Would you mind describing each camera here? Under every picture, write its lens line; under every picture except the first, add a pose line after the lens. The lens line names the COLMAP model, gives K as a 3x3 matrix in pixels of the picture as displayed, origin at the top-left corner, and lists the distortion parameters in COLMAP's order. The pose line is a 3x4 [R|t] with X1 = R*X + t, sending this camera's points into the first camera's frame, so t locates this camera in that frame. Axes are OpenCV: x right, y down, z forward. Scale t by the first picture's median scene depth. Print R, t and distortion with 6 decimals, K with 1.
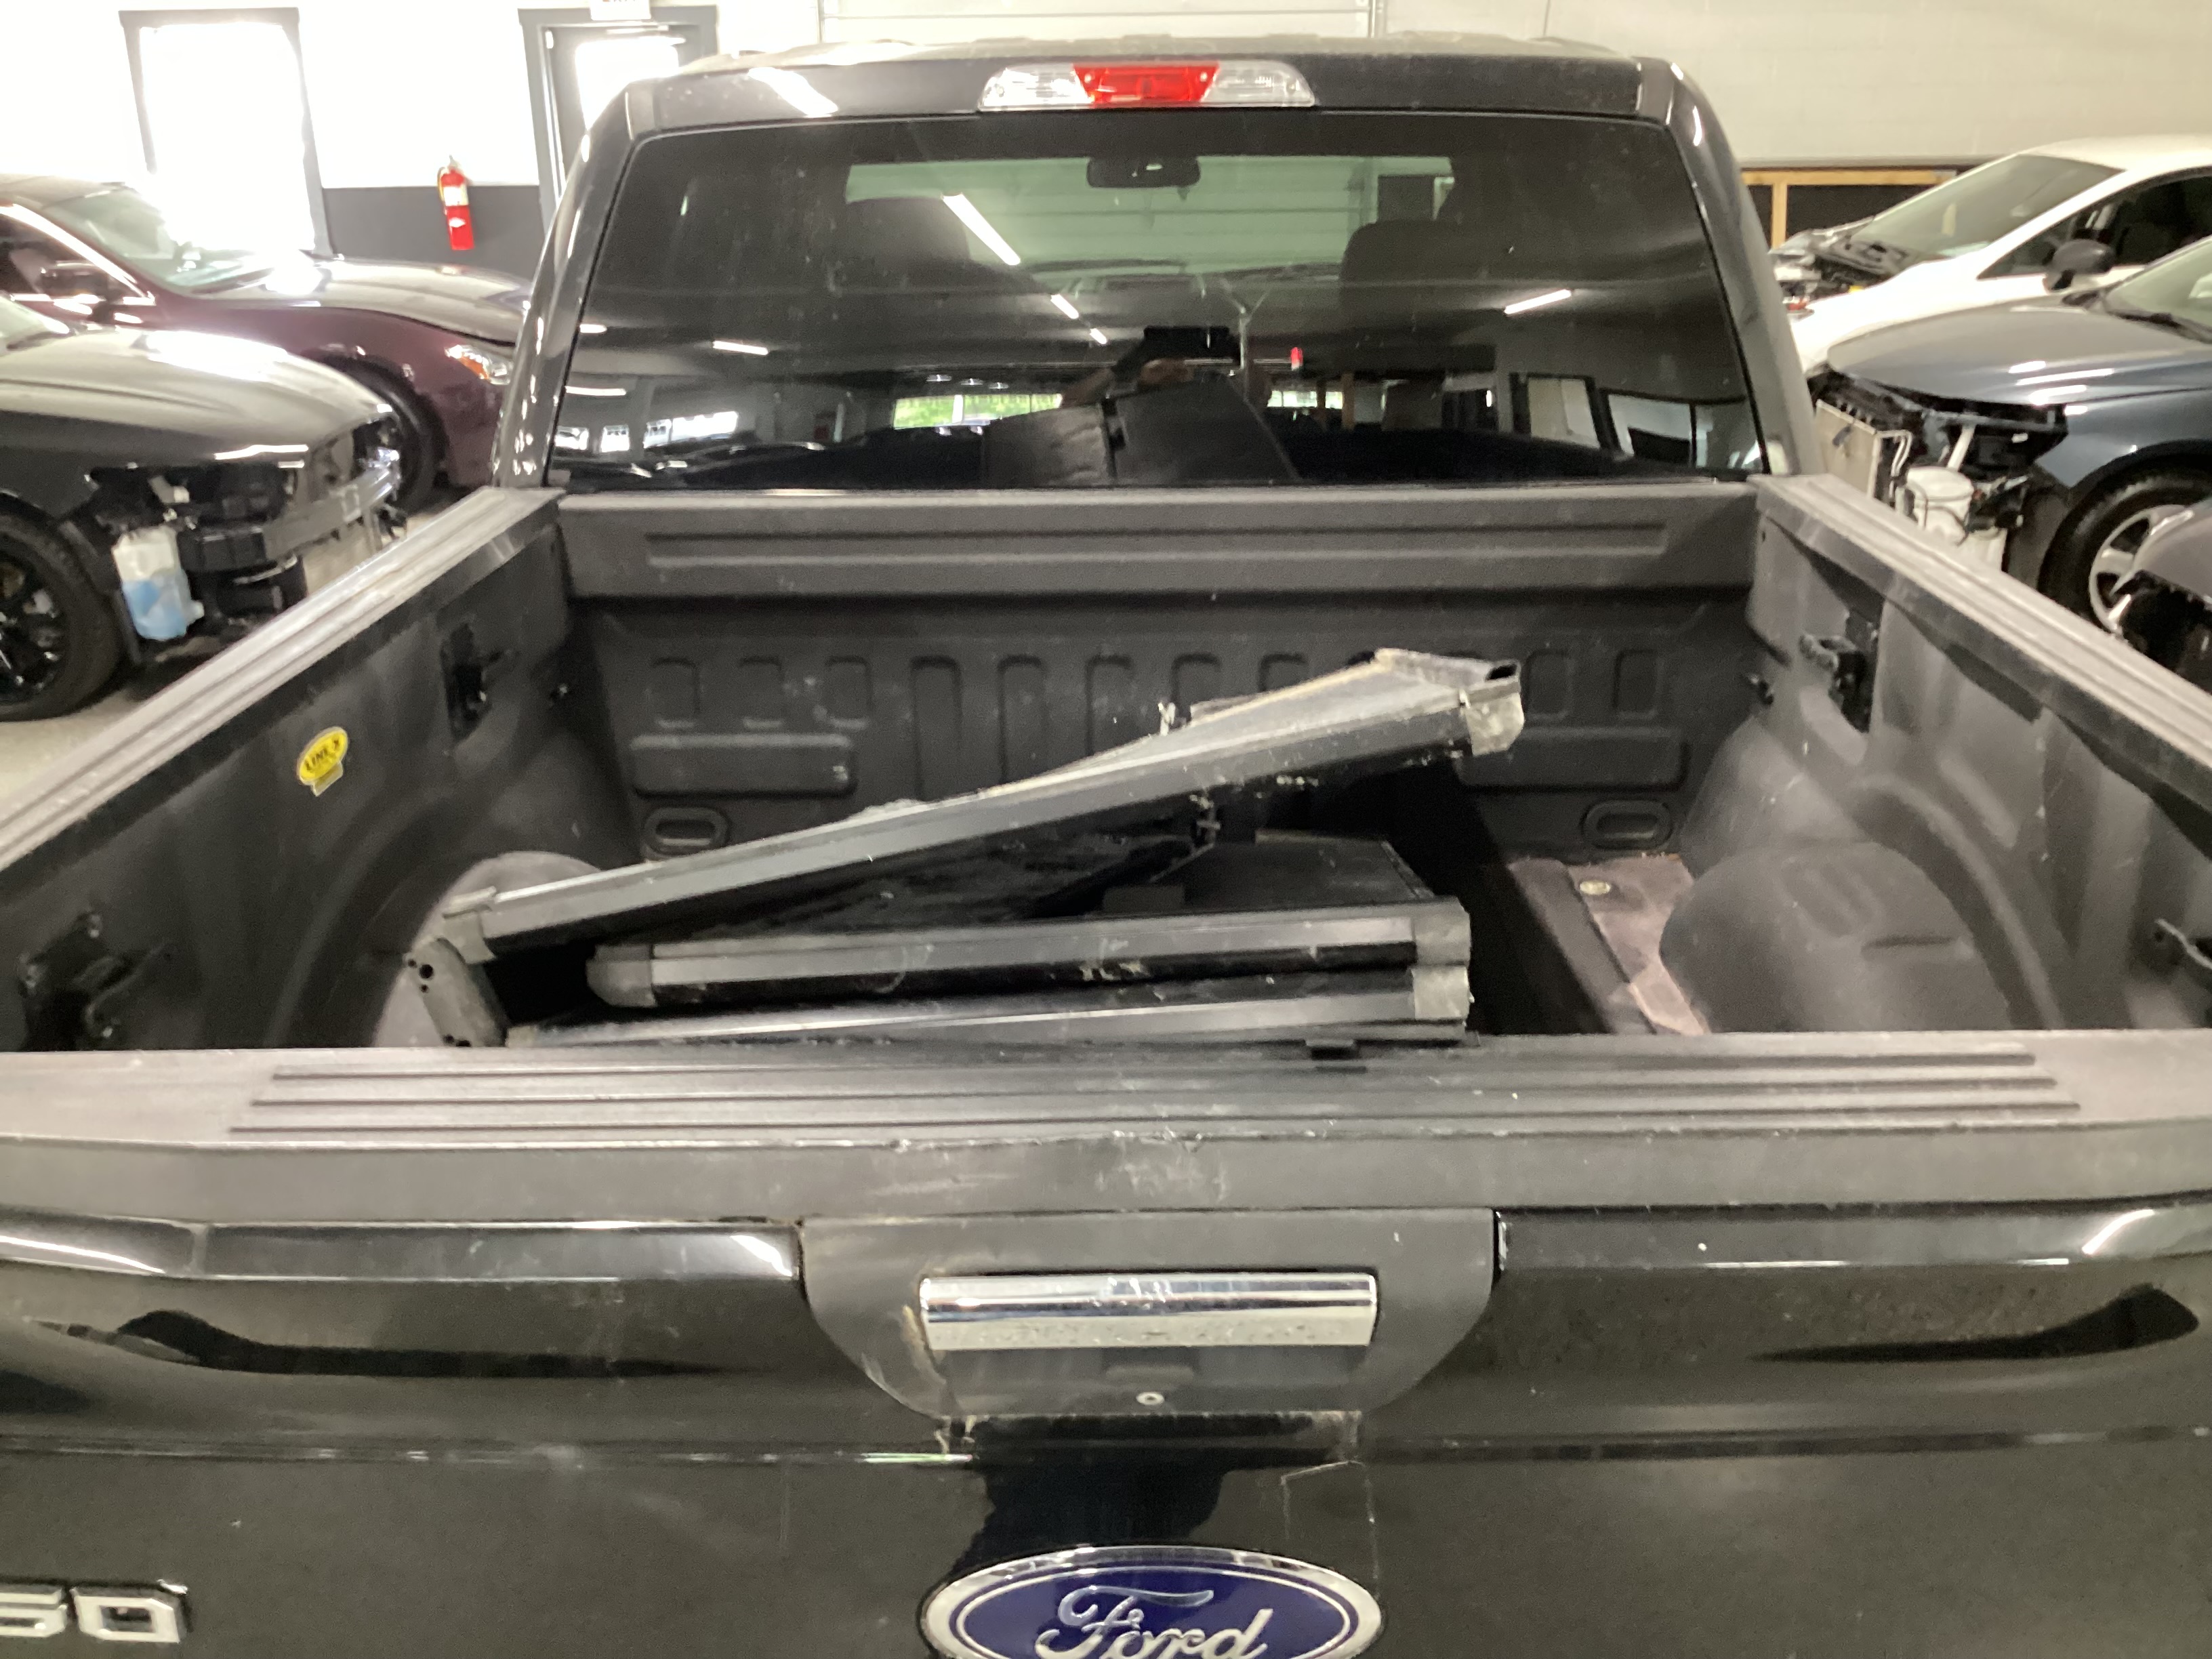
lens RADIAL K [[1988.4, 0, 1106.0], [0, 1988.4, 829.5], [0, 0, 1]] dist [-0.001127, -0.006432]
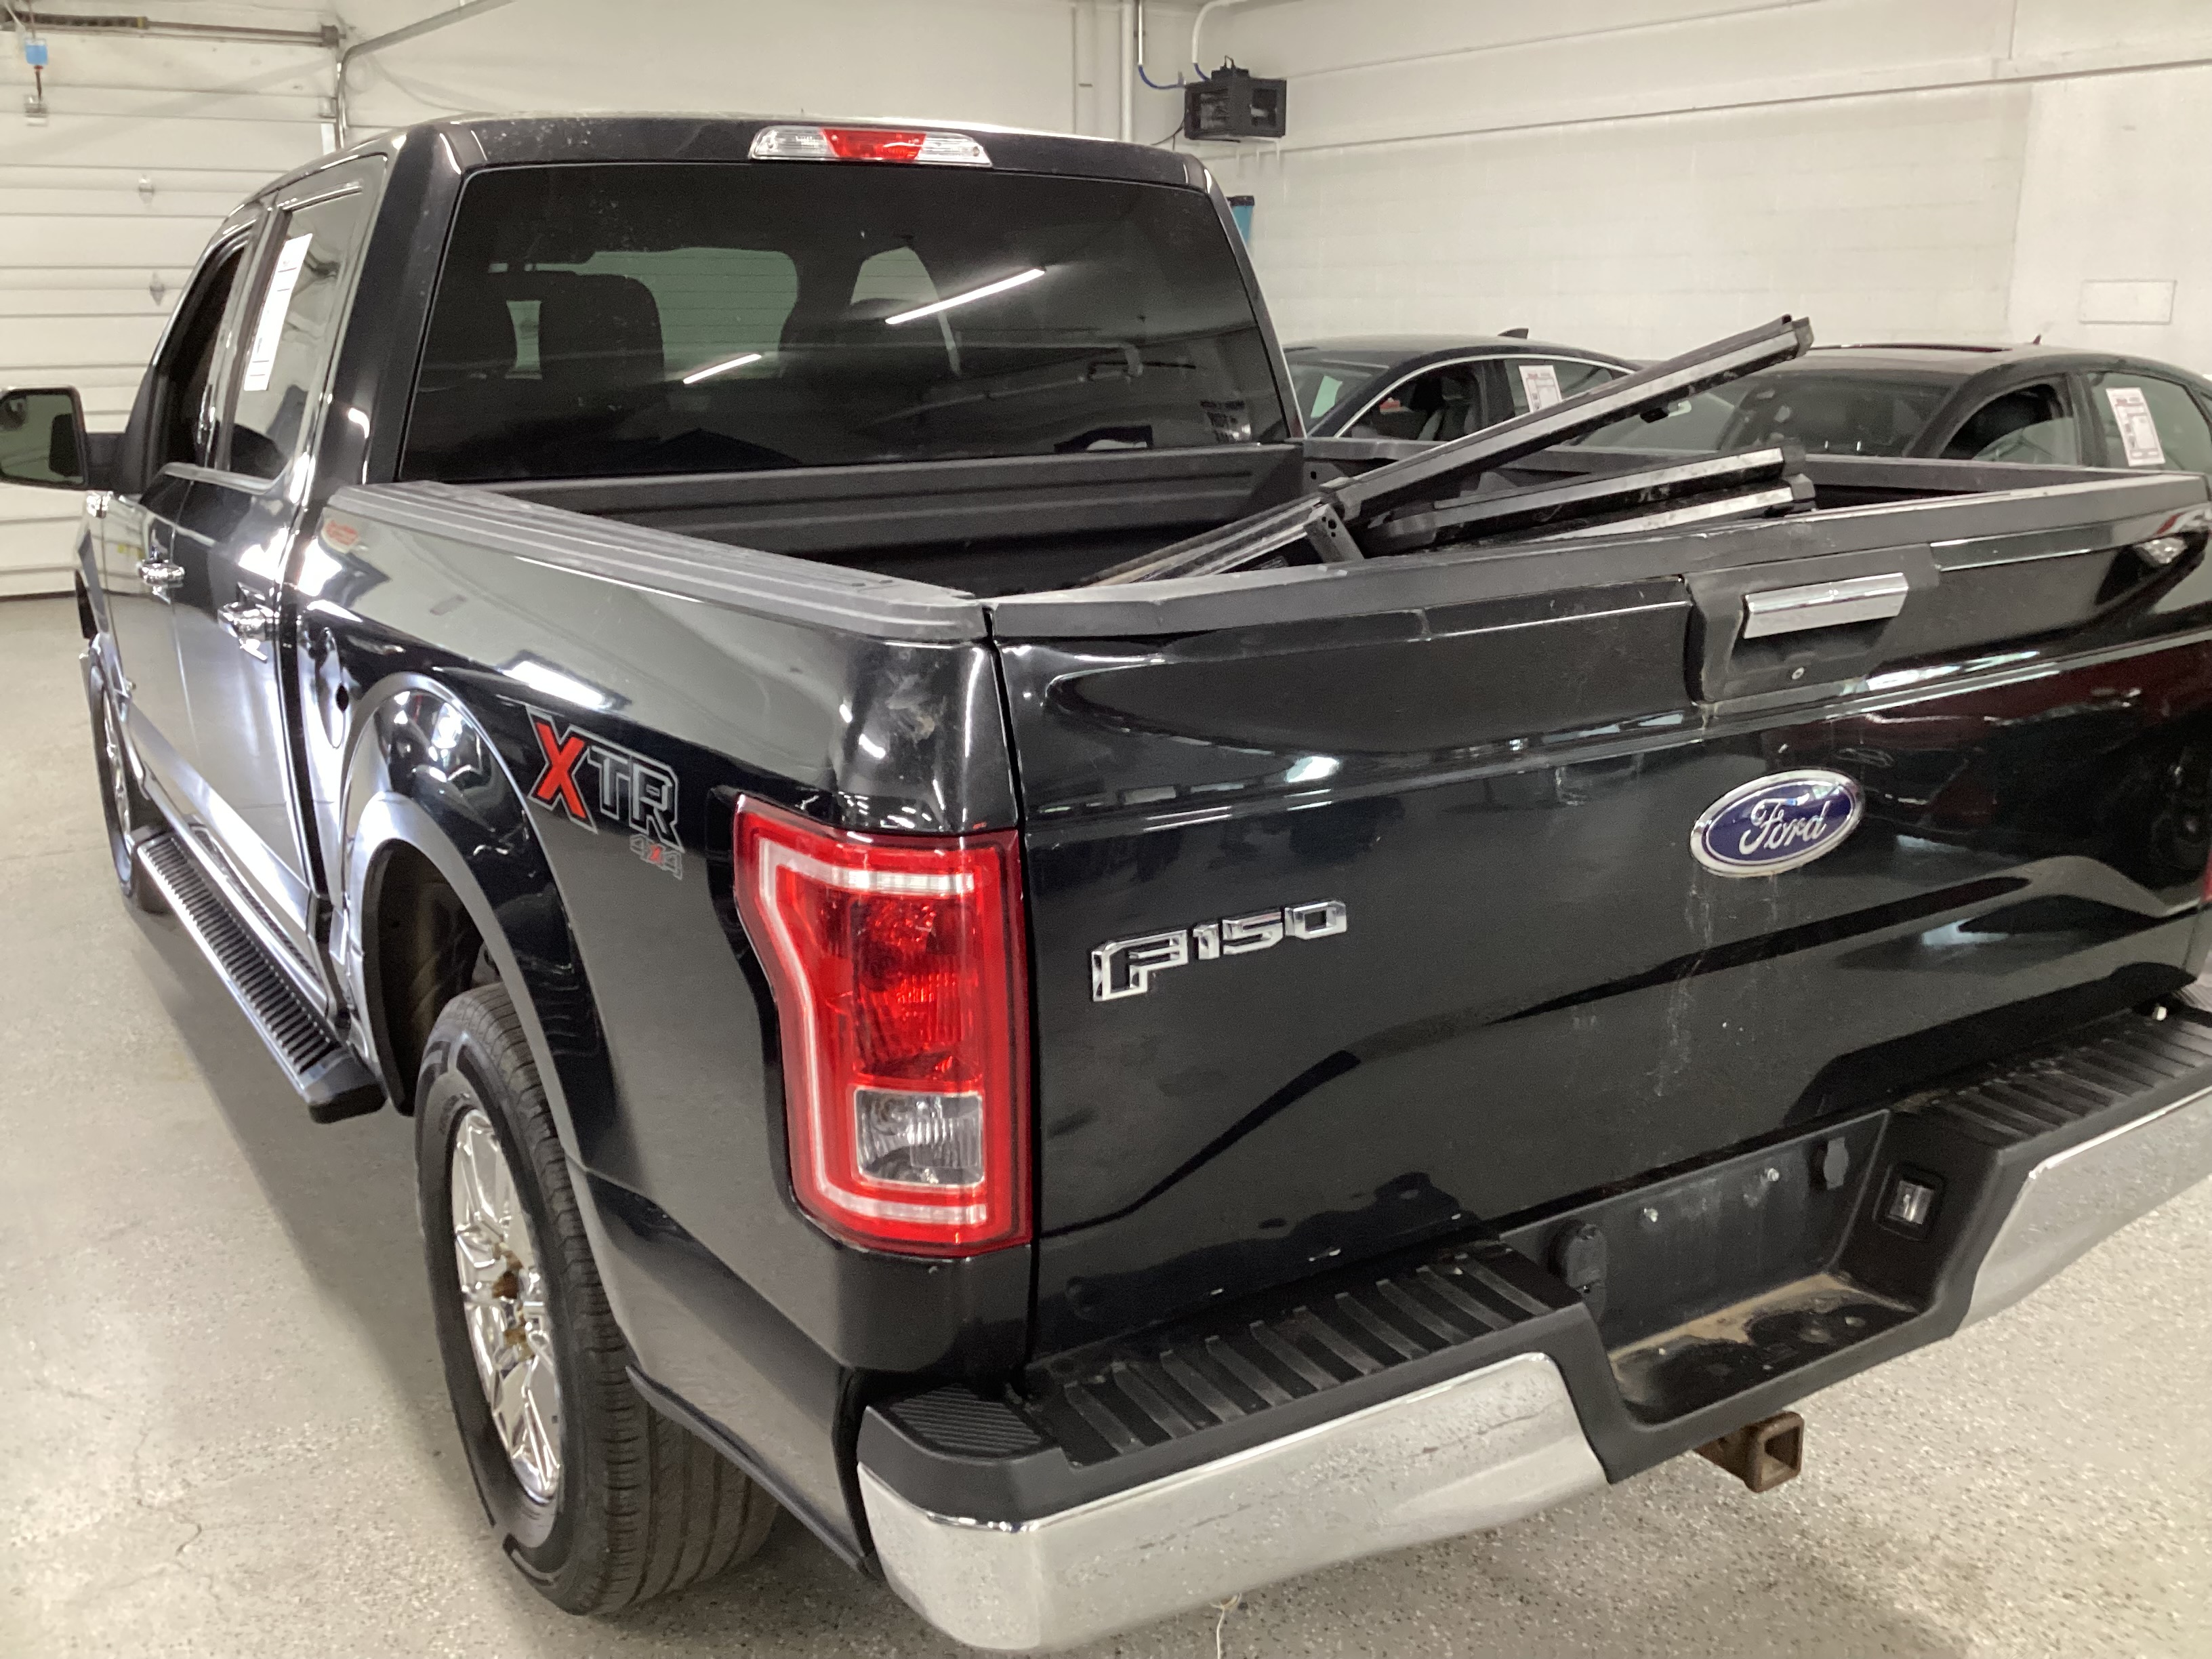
lens RADIAL K [[1988.4, 0, 1106.0], [0, 1988.4, 829.5], [0, 0, 1]] dist [-0.001127, -0.006432]
pose [[0.843877, -0.130742, 0.520363, -1.340275], [0.187906, 0.980450, -0.058390, 0.366126], [-0.502556, 0.147053, 0.851947, -0.222798]]
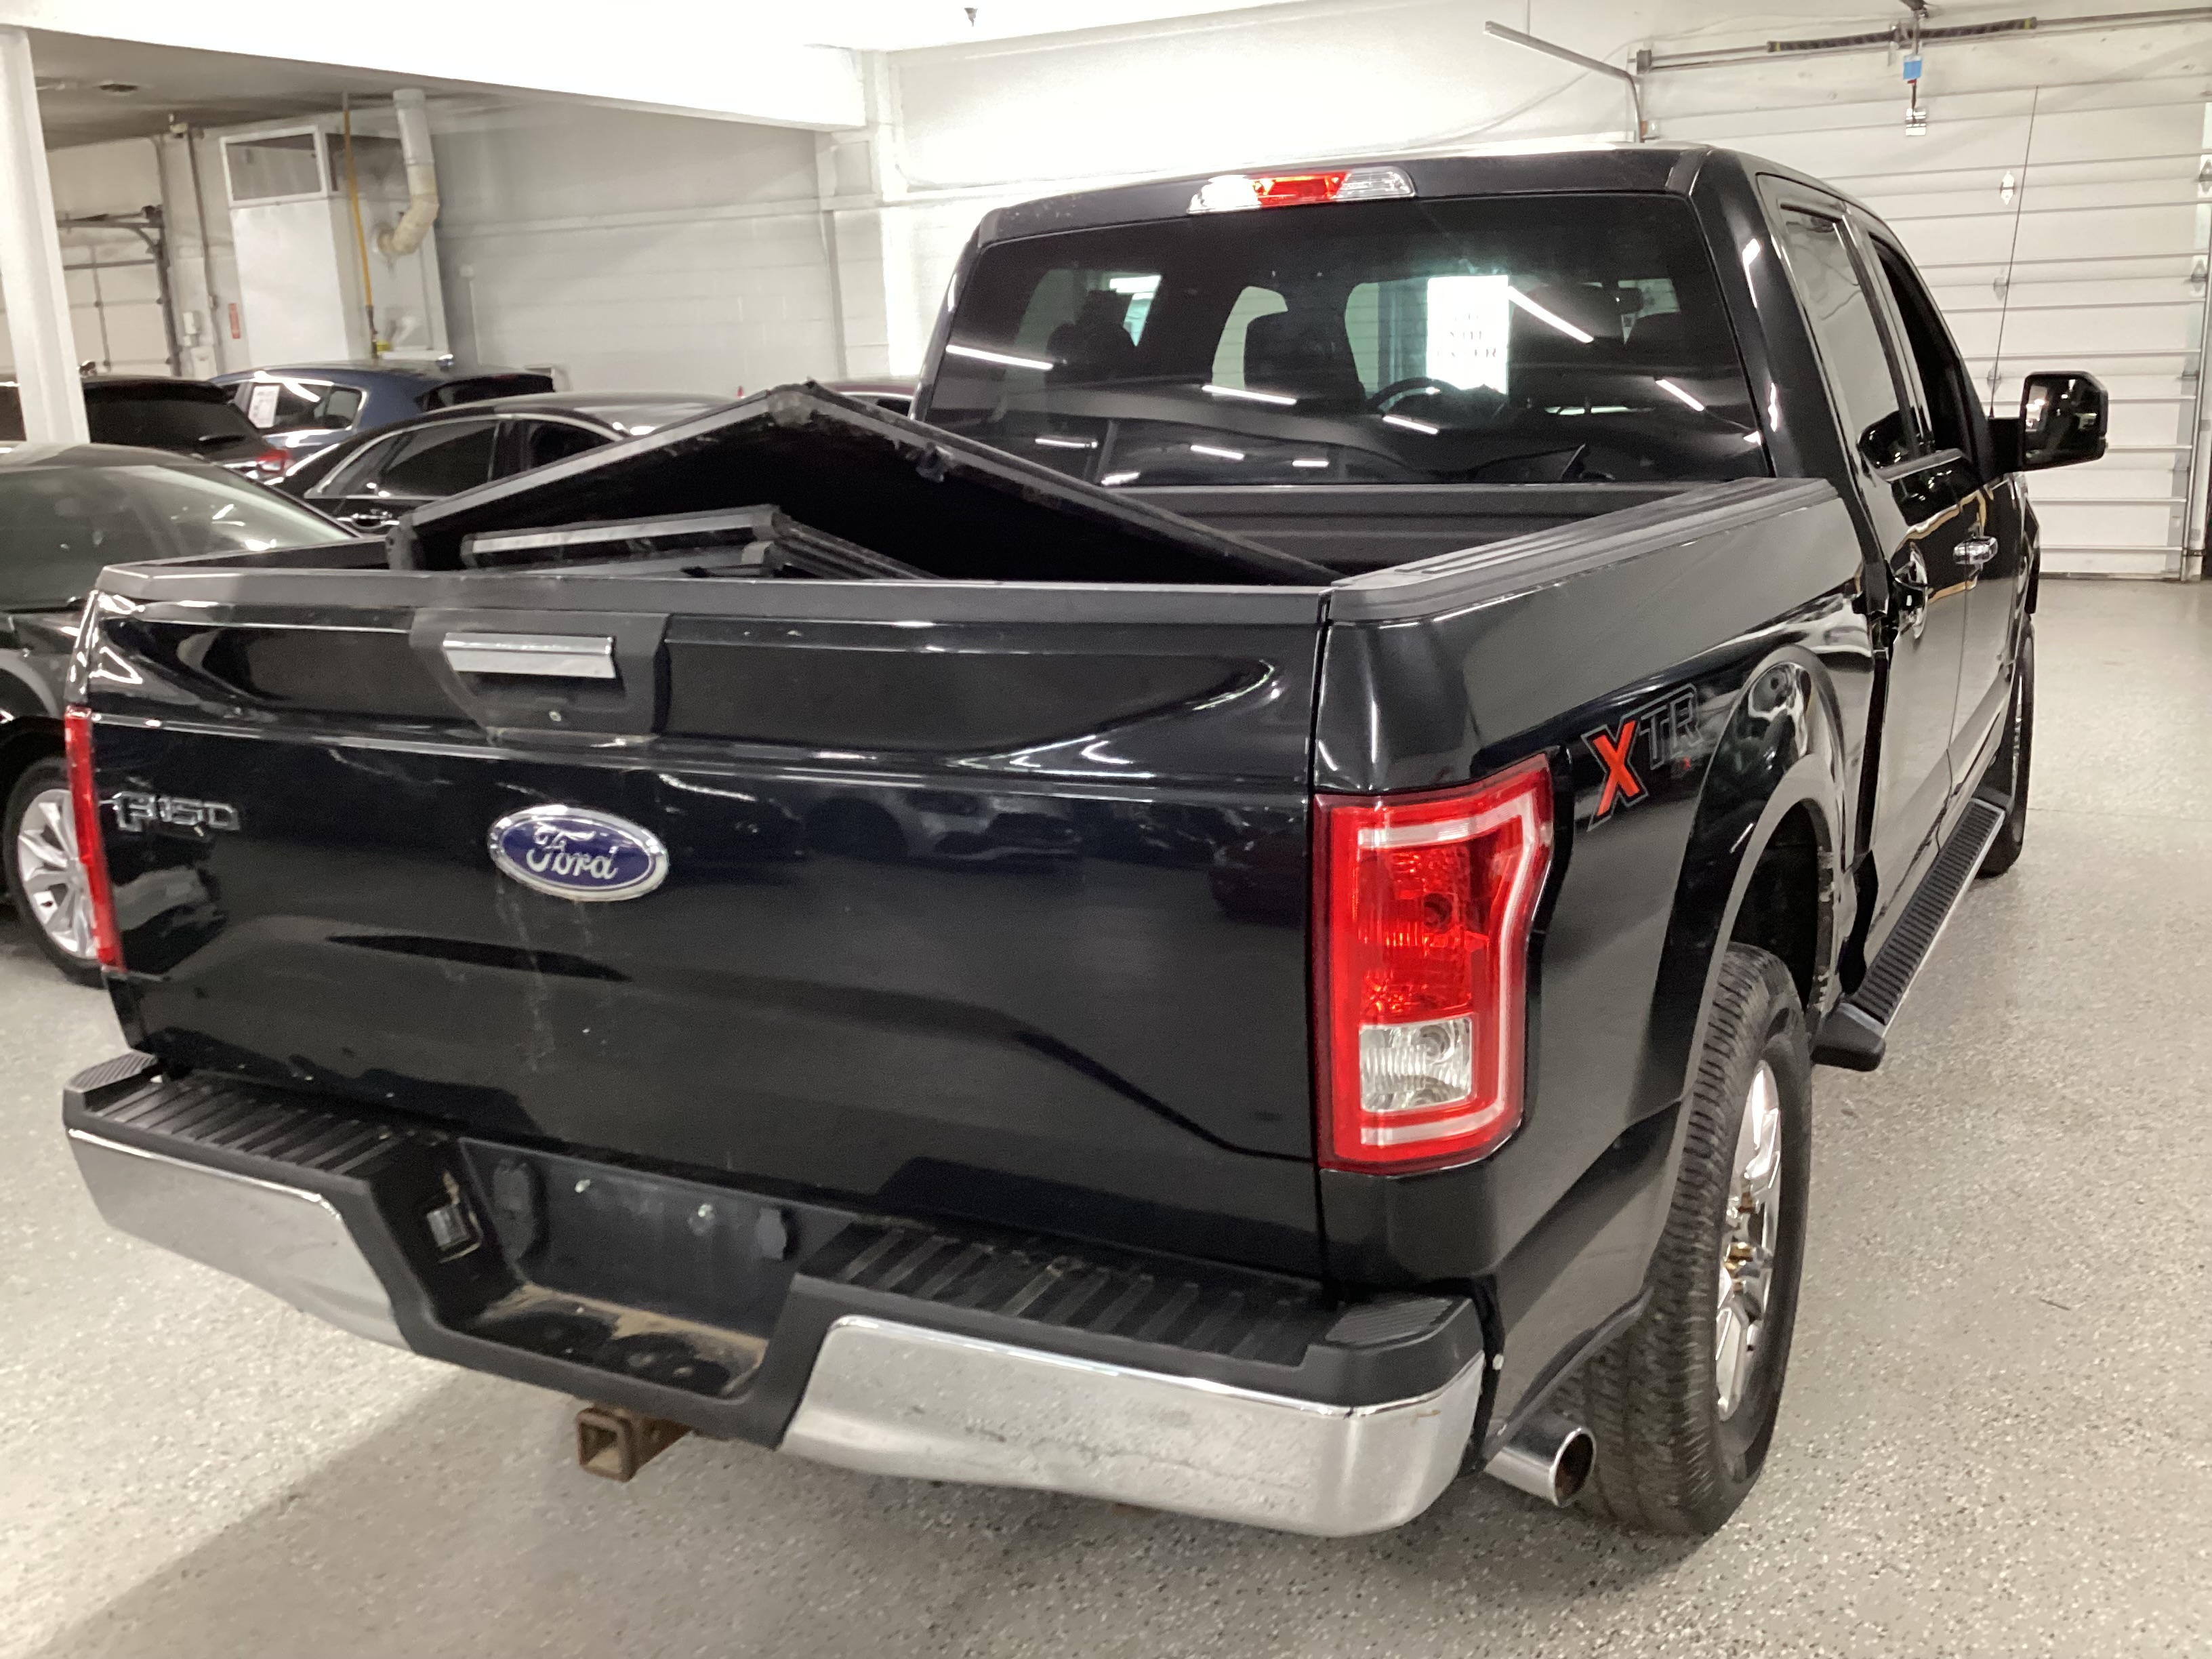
lens RADIAL K [[1988.4, 0, 1106.0], [0, 1988.4, 829.5], [0, 0, 1]] dist [-0.001127, -0.006432]
pose [[0.894758, 0.092113, -0.436949, 1.253332], [-0.139193, 0.987274, -0.076905, 0.420148], [0.424304, 0.129632, 0.896193, -0.505481]]
